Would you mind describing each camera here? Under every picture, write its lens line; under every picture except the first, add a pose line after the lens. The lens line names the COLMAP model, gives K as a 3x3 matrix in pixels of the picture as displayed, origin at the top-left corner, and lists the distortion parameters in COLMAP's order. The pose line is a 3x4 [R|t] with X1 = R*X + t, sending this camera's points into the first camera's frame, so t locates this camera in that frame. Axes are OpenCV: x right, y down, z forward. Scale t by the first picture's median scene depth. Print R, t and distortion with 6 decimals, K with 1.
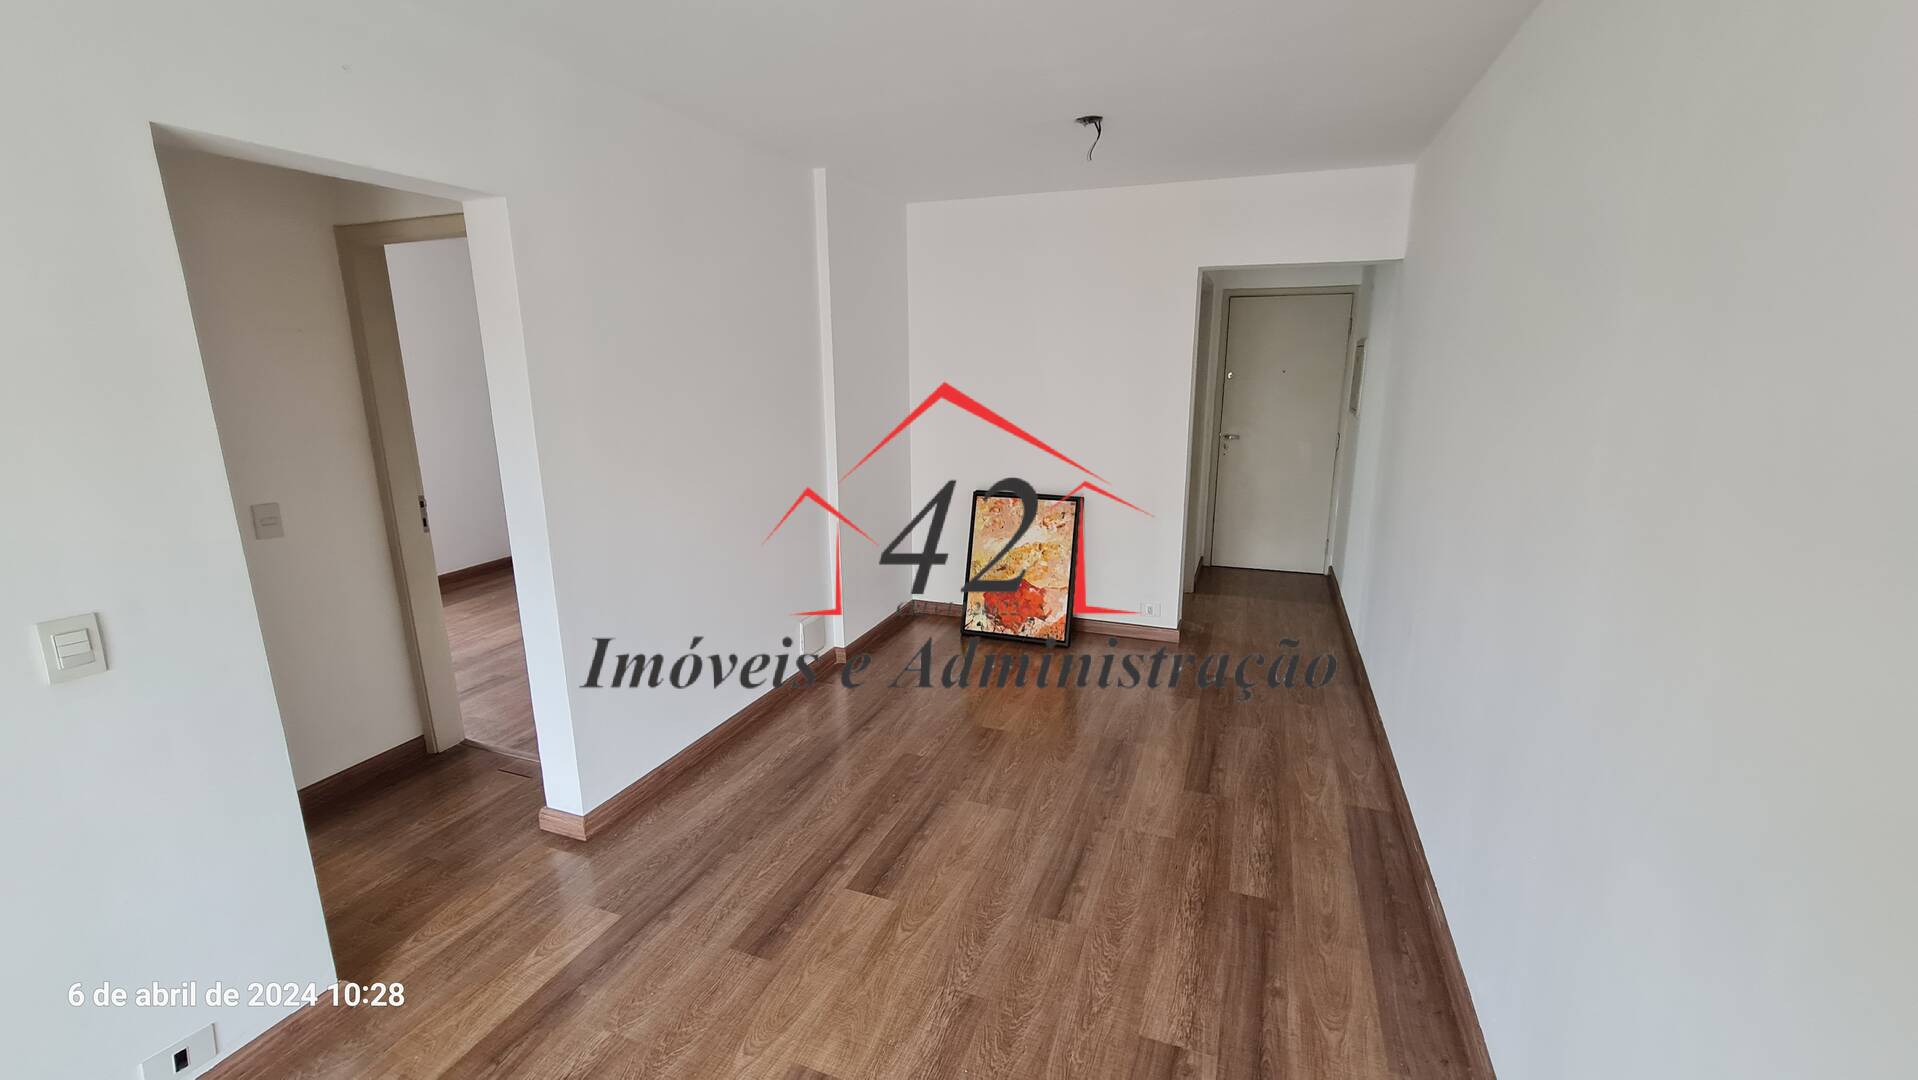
lens RADIAL K [[788.4, 0, 950.2], [0, 788.4, 538.8], [0, 0, 1]] dist [-0.002720, -0.000137]
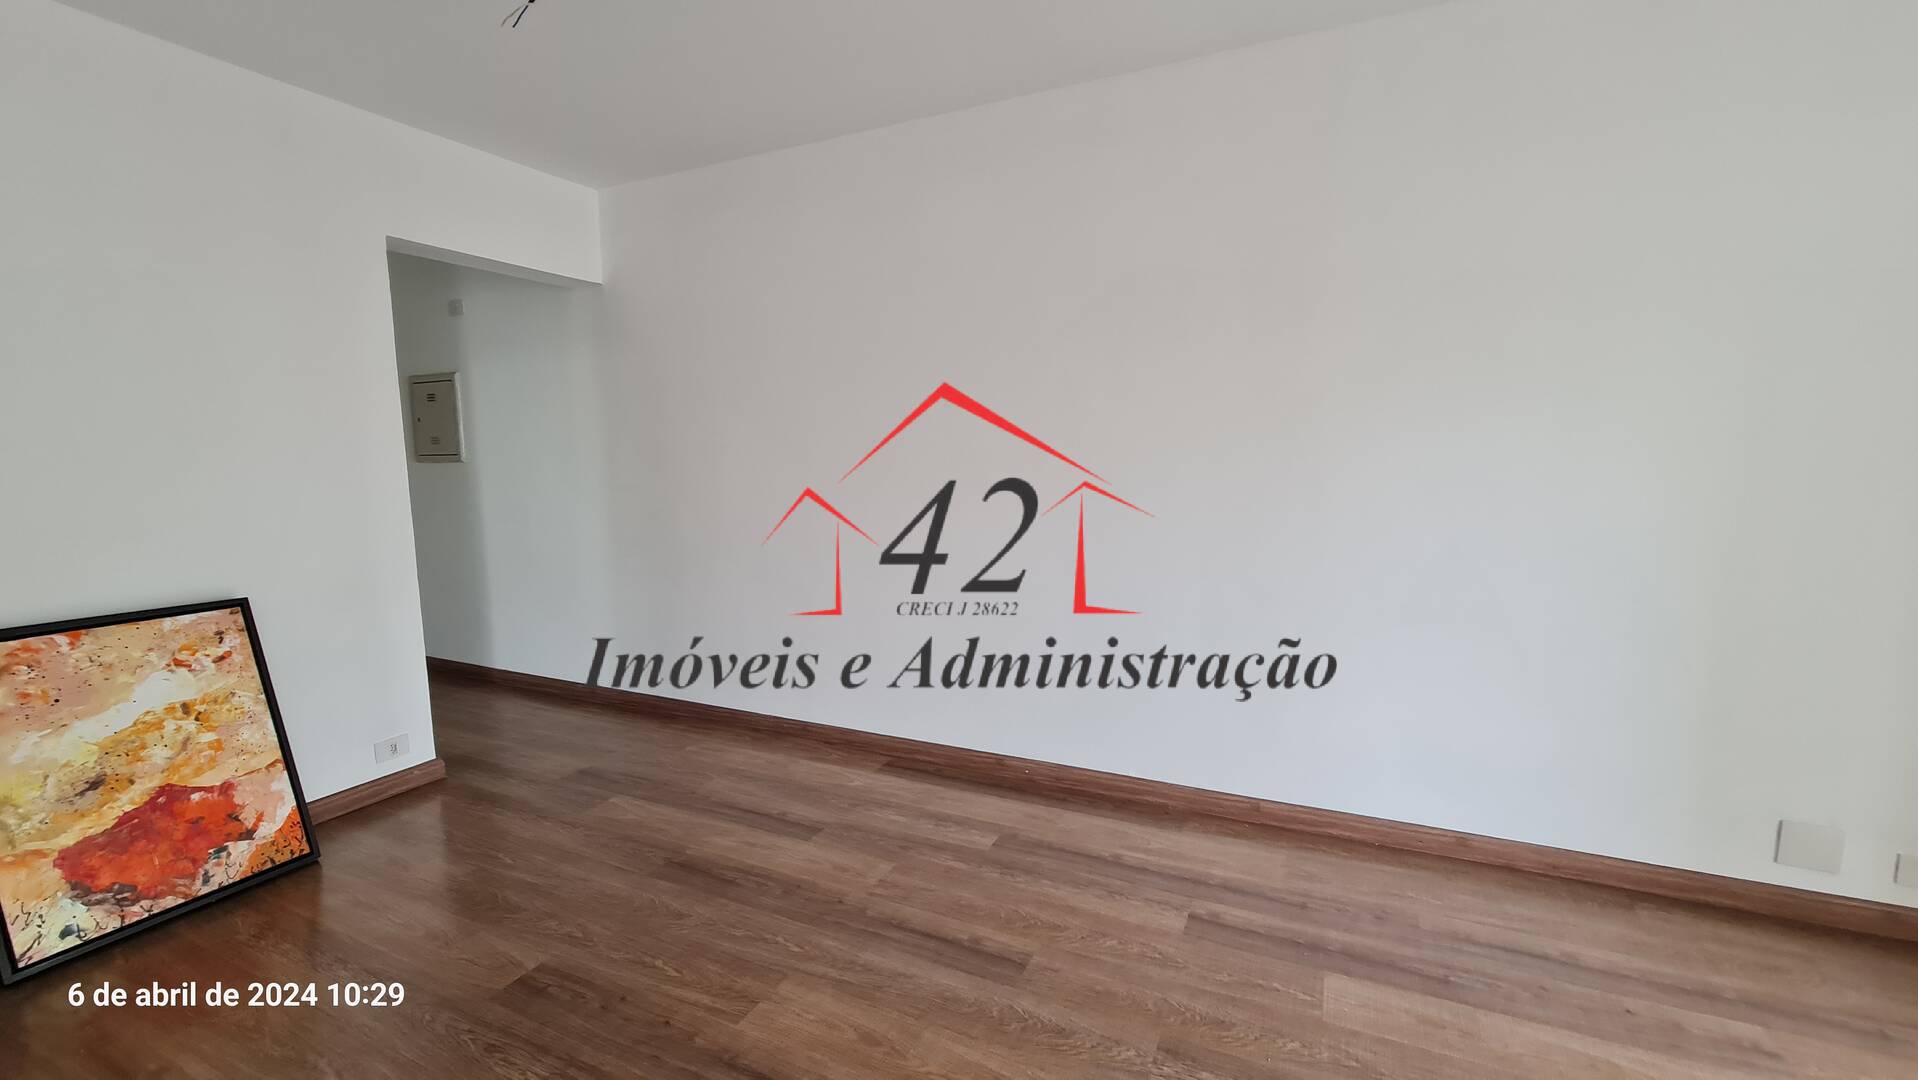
lens RADIAL K [[788.4, 0, 969.7], [0, 788.4, 545.8], [0, 0, 1]] dist [-0.002720, -0.000137]
pose [[0.079472, -0.118219, 0.989802, -0.335496], [0.231870, 0.967900, 0.096986, -0.023855], [-0.969495, 0.221798, 0.104332, 0.449144]]
